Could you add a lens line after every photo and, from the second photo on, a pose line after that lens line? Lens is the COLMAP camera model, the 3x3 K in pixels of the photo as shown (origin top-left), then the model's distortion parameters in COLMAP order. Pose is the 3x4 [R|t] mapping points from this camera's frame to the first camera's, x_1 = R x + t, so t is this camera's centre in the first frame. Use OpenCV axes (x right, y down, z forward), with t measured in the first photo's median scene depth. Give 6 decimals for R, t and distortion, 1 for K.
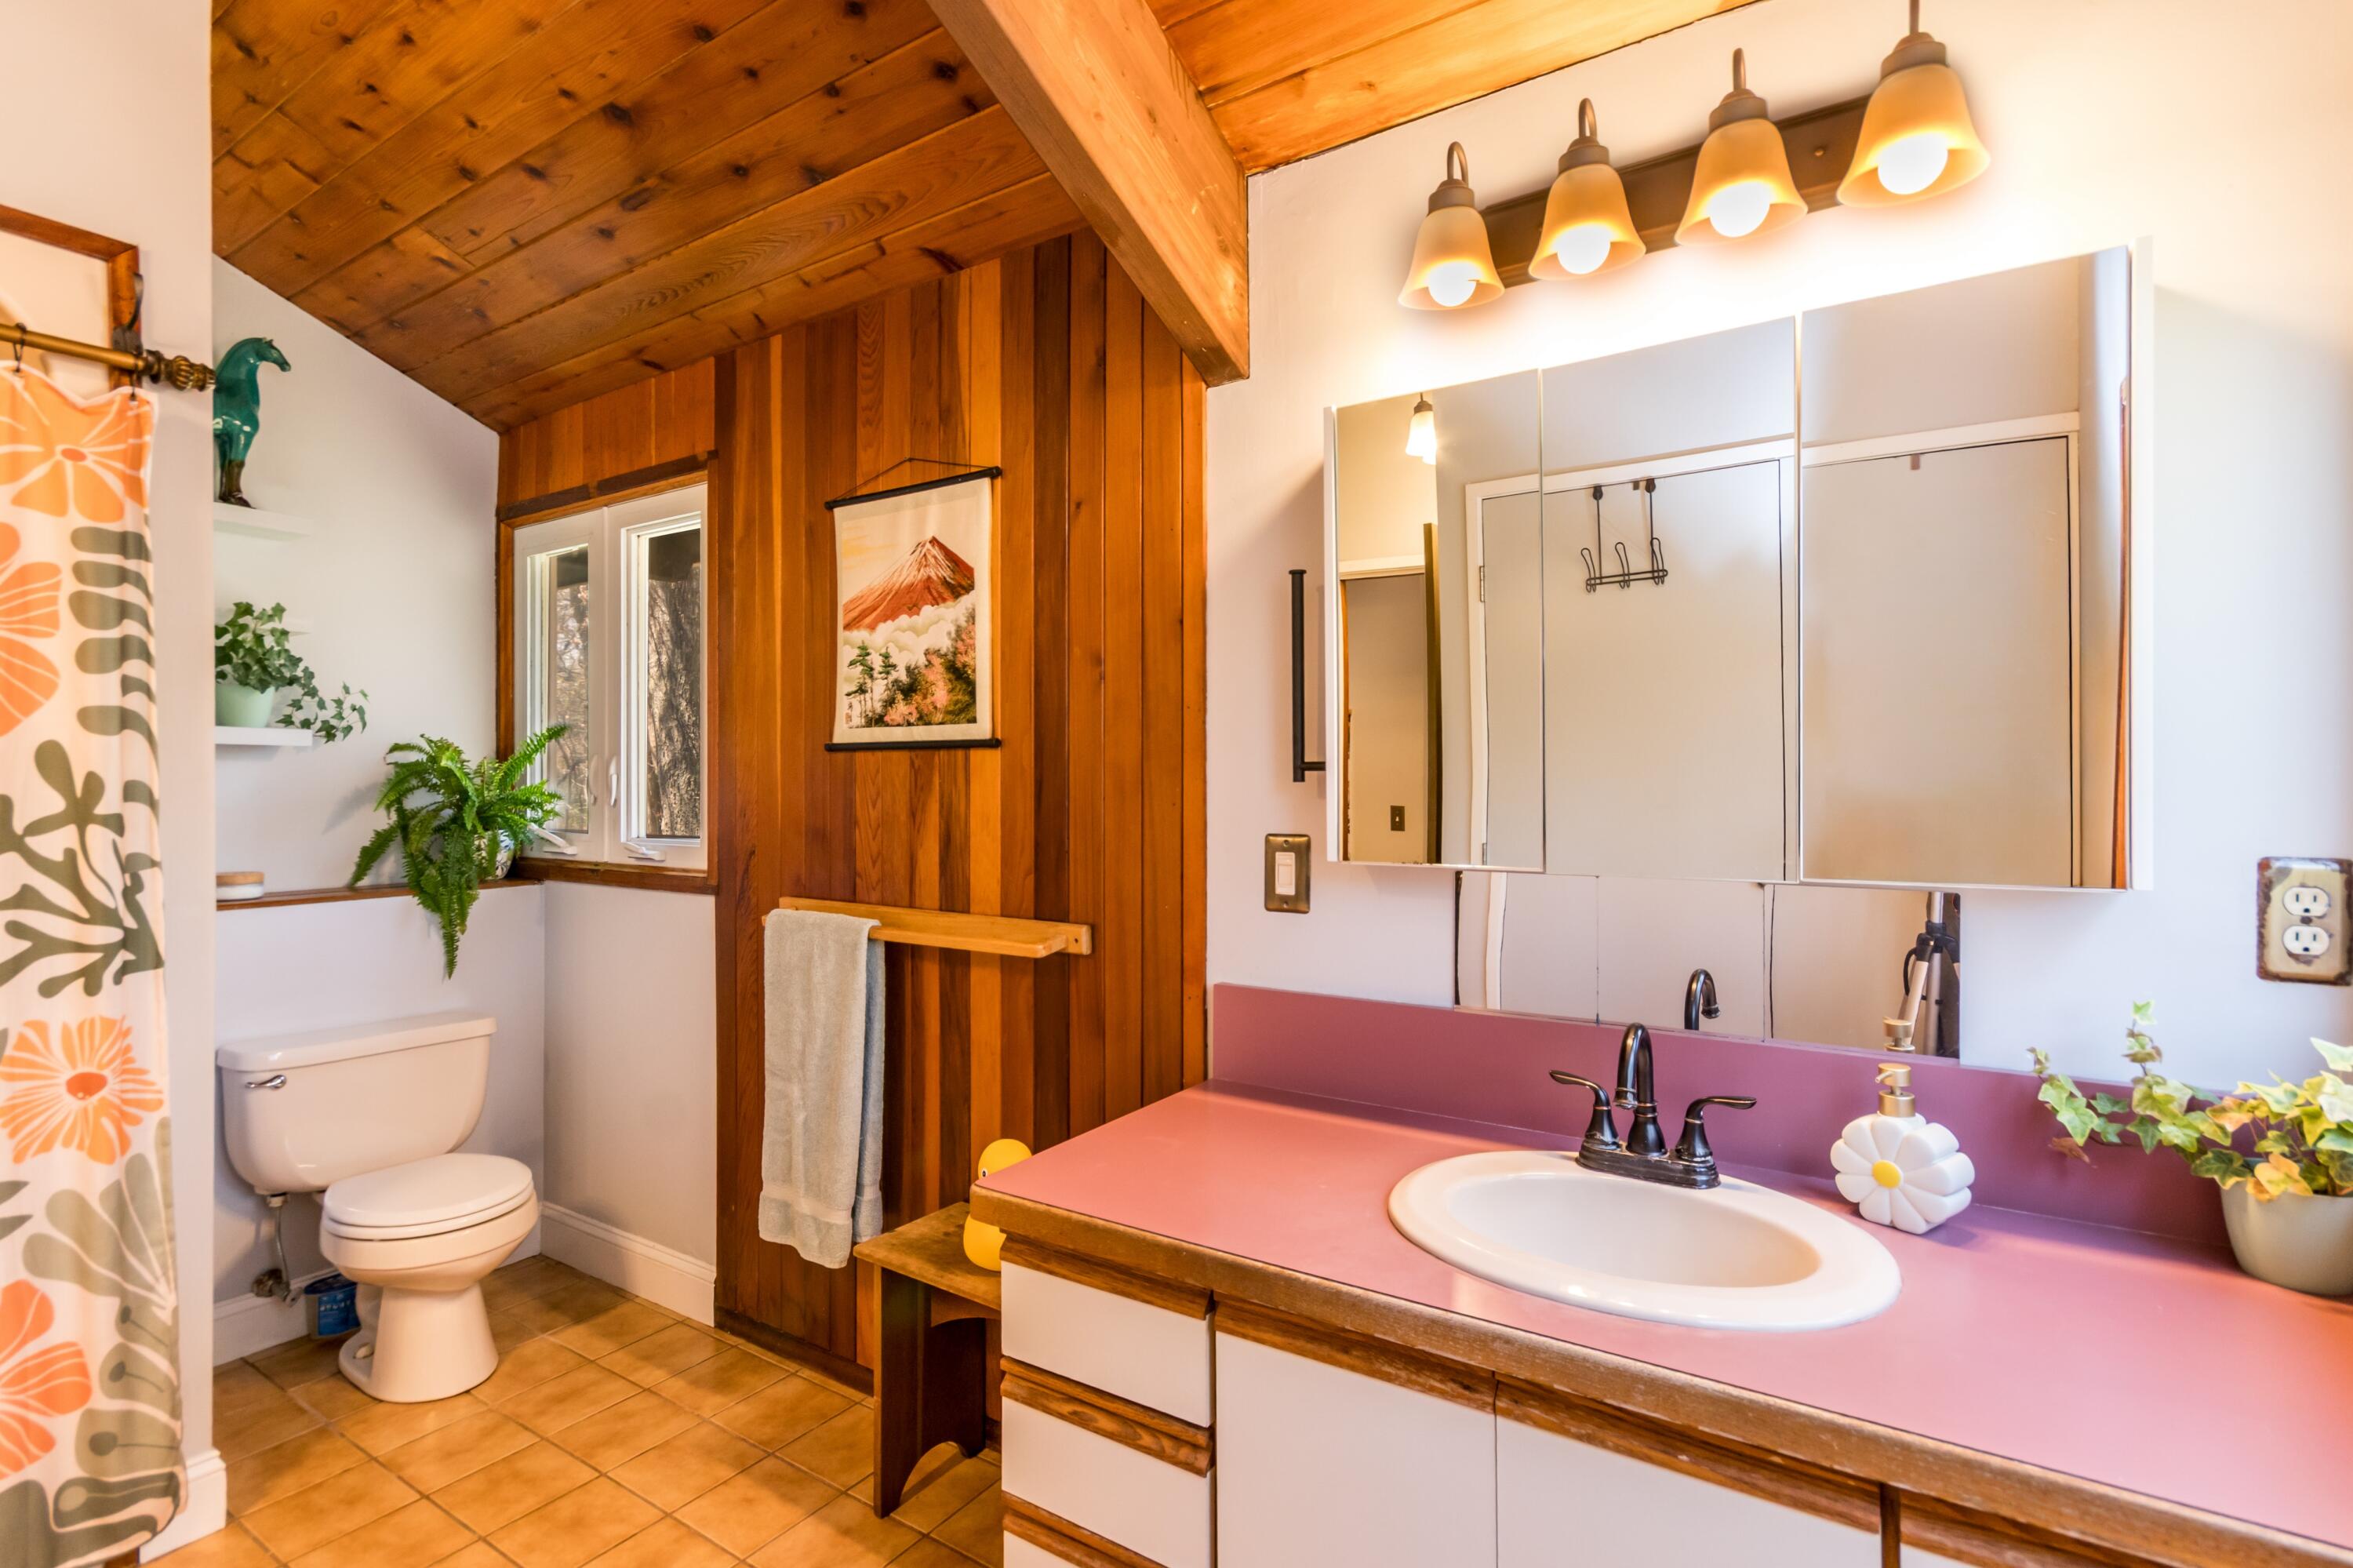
lens RADIAL K [[1128.8, 0, 1179.3], [0, 1128.8, 785.5], [0, 0, 1]] dist [0.006866, 0.001147]
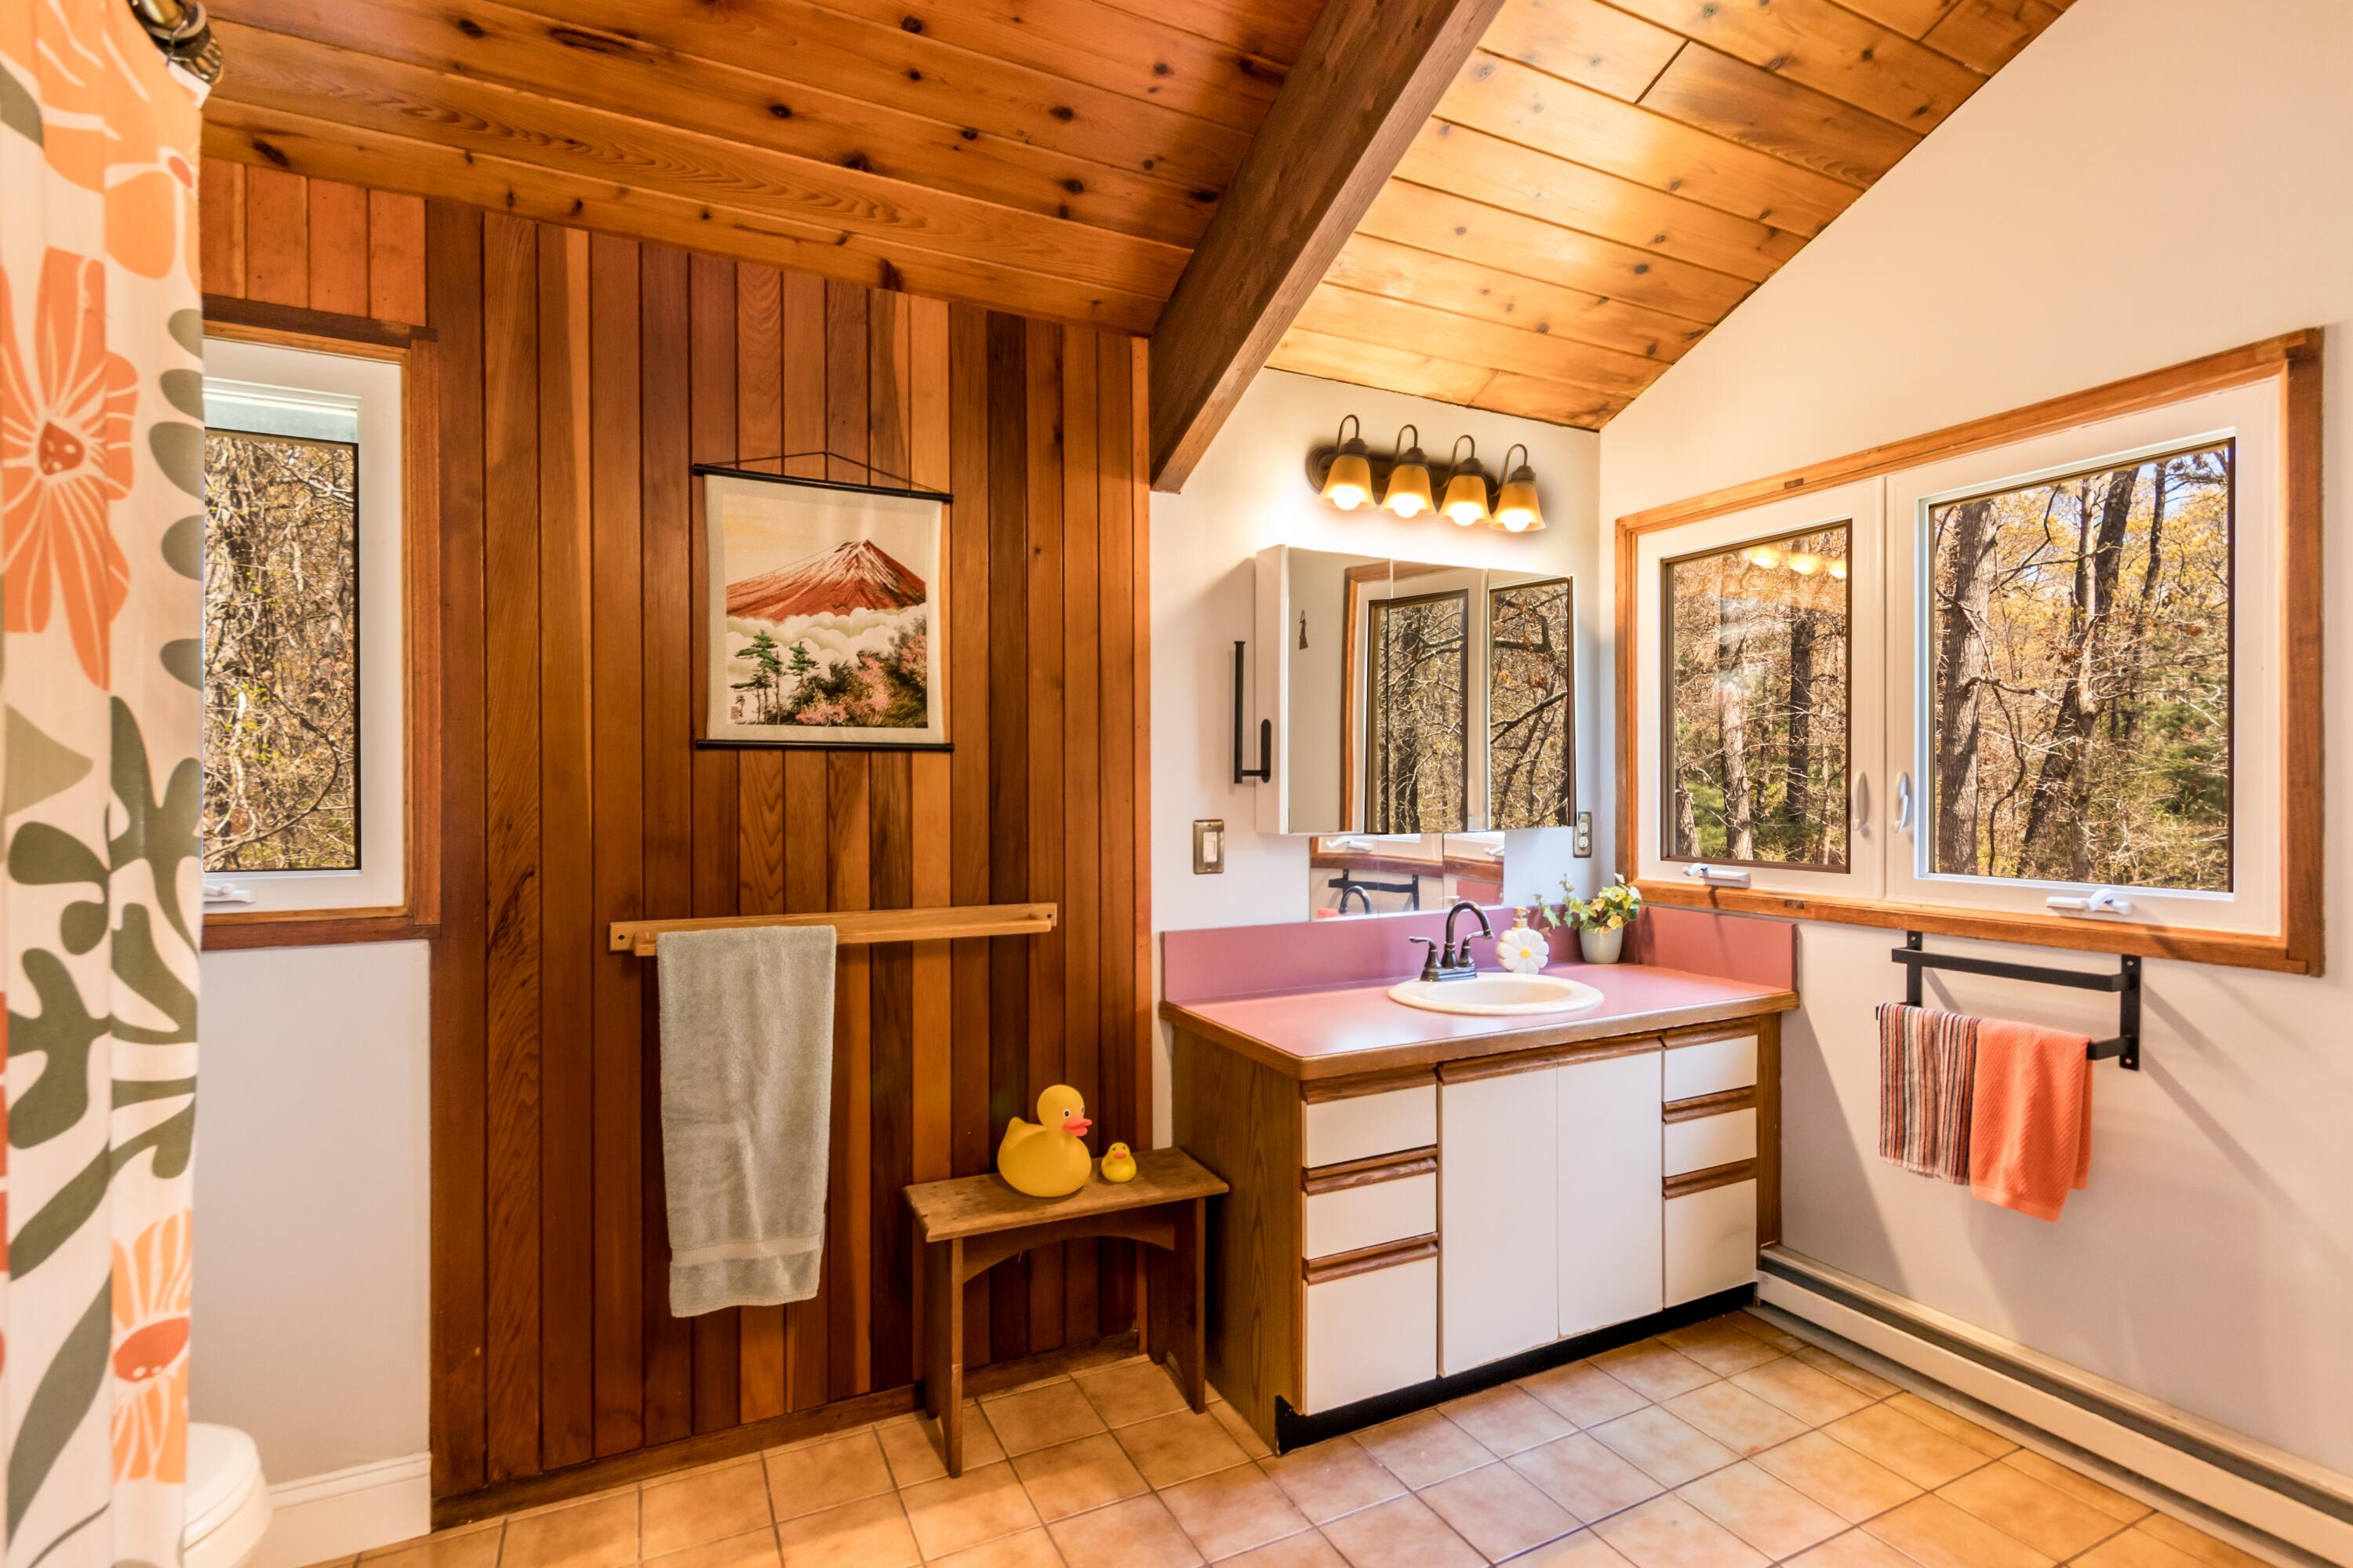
lens RADIAL K [[1128.8, 0, 1188.3], [0, 1128.8, 784.3], [0, 0, 1]] dist [0.006866, 0.001147]
pose [[0.490885, 0.001752, 0.871222, -0.975216], [0.003680, 0.999985, -0.004084, 0.002957], [-0.871216, 0.005211, 0.490872, 0.260244]]
